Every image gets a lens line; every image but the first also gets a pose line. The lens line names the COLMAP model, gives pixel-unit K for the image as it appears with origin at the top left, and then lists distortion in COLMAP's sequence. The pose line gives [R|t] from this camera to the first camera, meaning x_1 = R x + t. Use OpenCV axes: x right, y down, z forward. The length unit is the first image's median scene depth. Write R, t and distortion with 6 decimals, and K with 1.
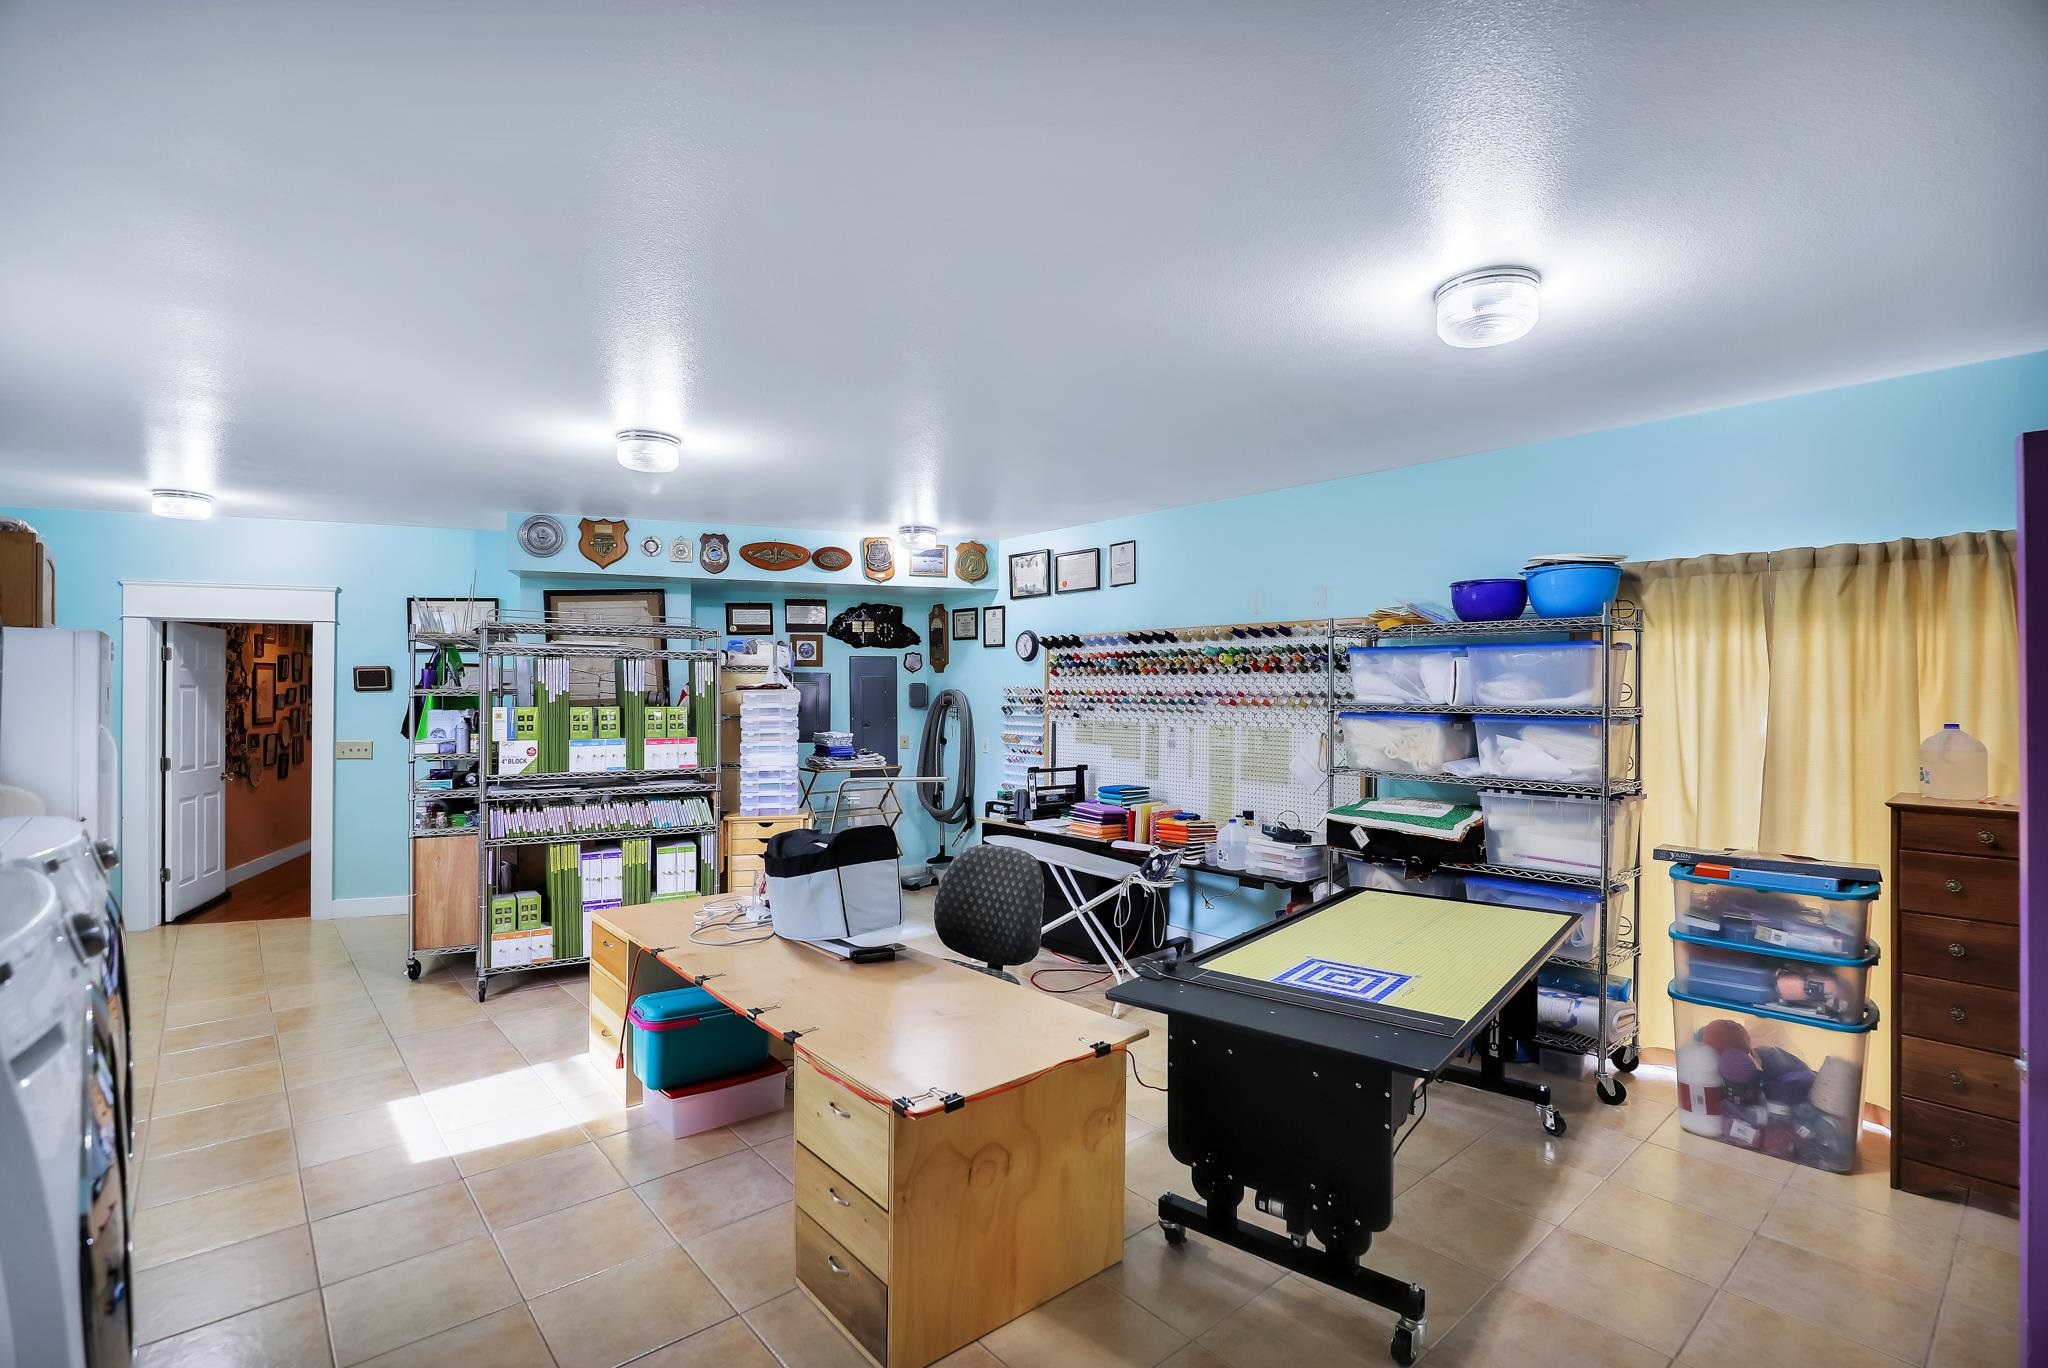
lens RADIAL K [[947.8, 0, 1026.6], [0, 947.8, 689.0], [0, 0, 1]] dist [-0.017790, 0.000791]
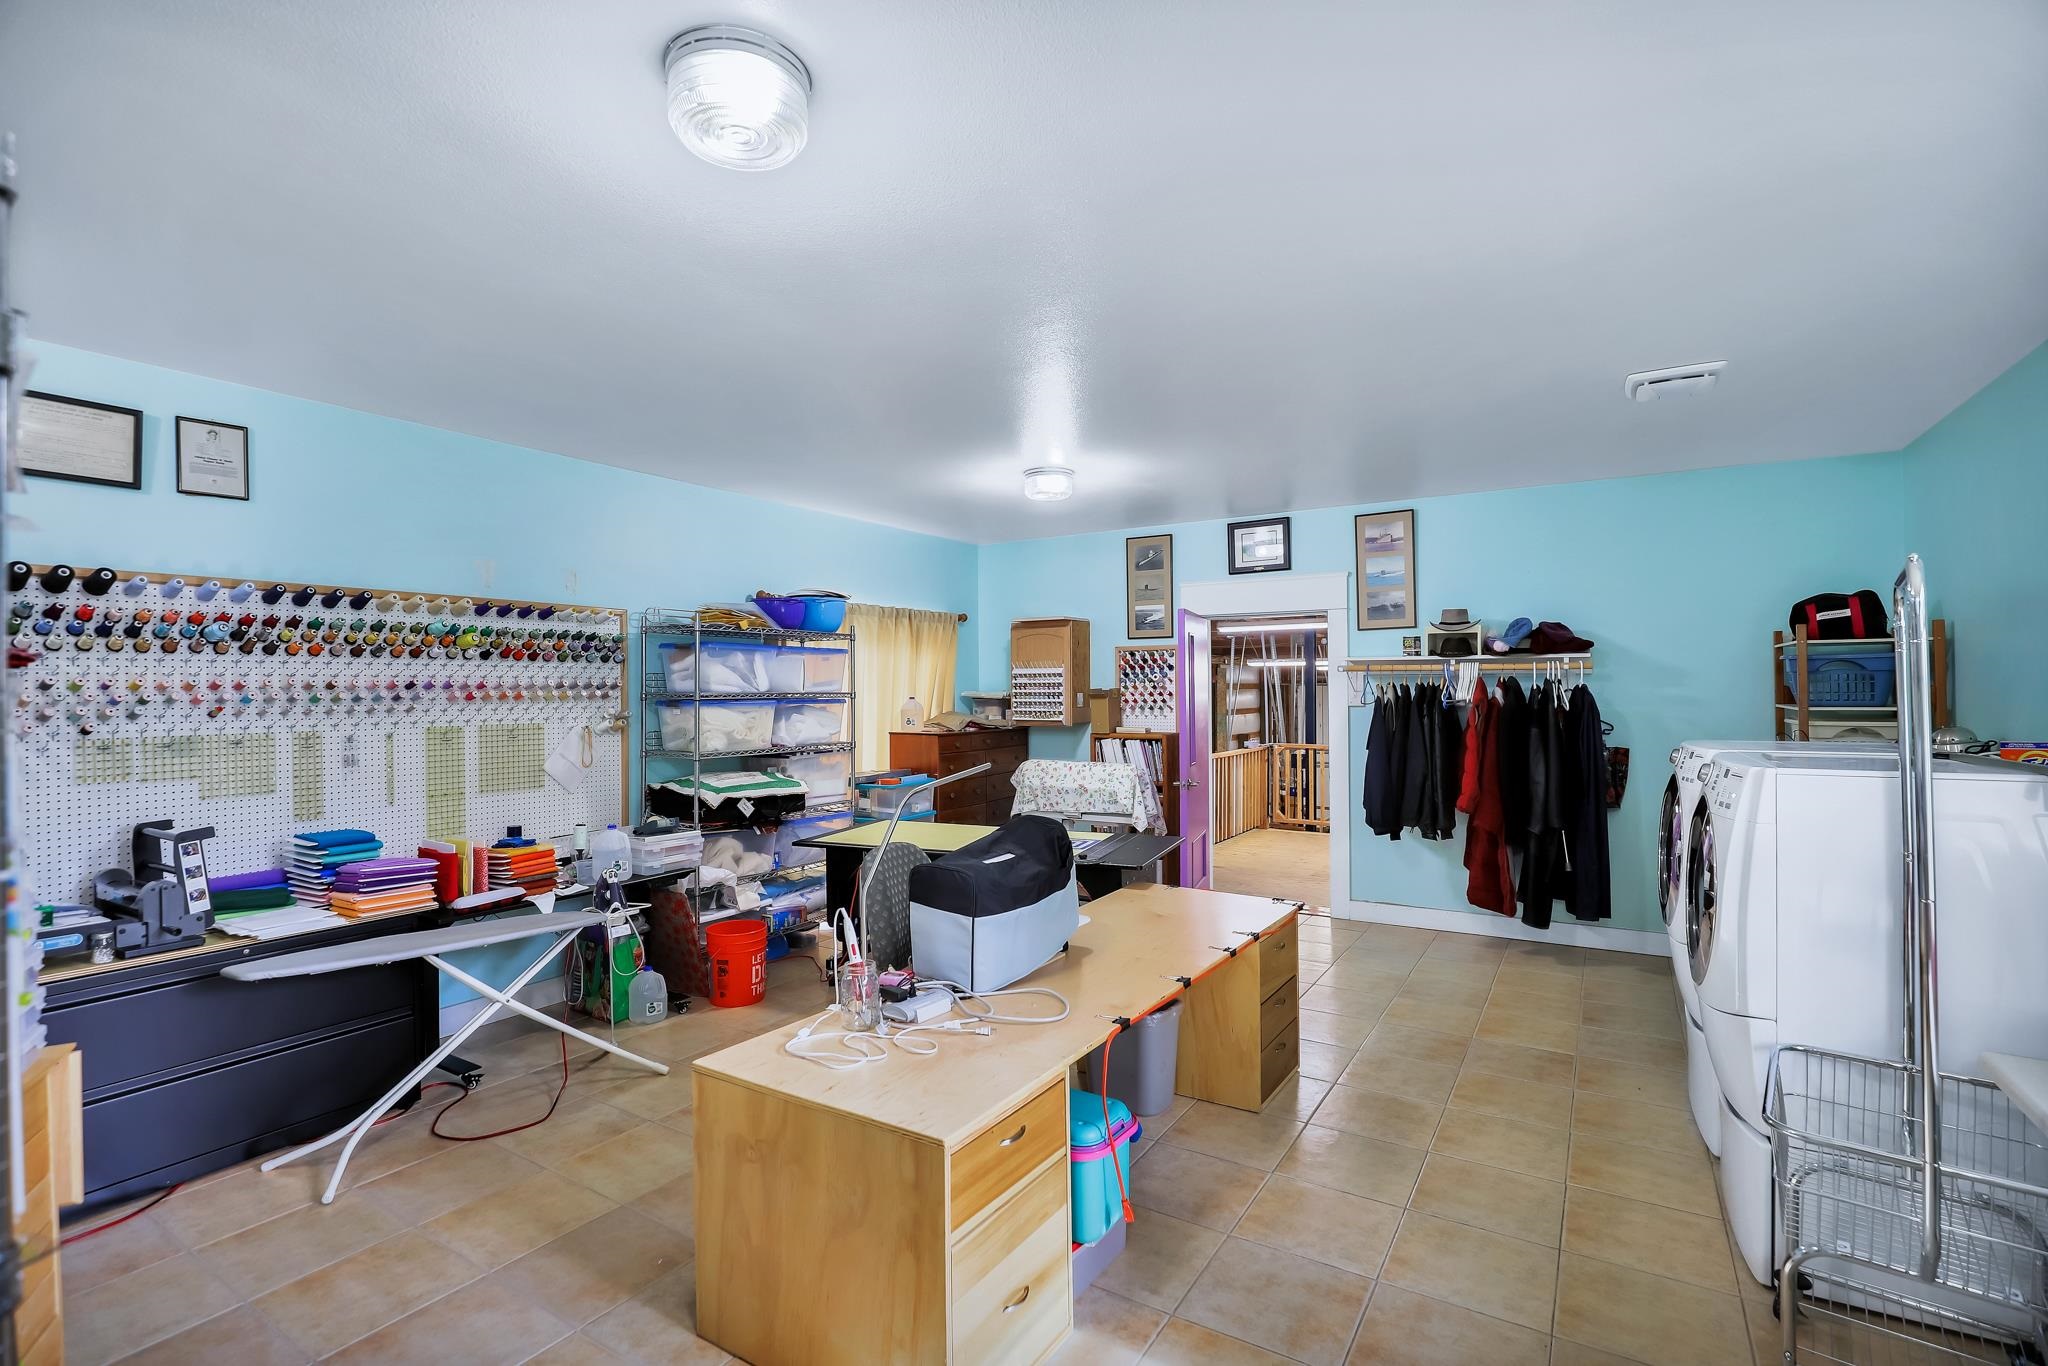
lens RADIAL K [[947.8, 0, 1026.6], [0, 947.8, 688.0], [0, 0, 1]] dist [-0.017790, 0.000791]
pose [[-0.307788, -0.007806, 0.951423, -0.684440], [-0.001845, 0.999969, 0.007608, 0.000770], [-0.951453, 0.000586, -0.307793, 0.827186]]
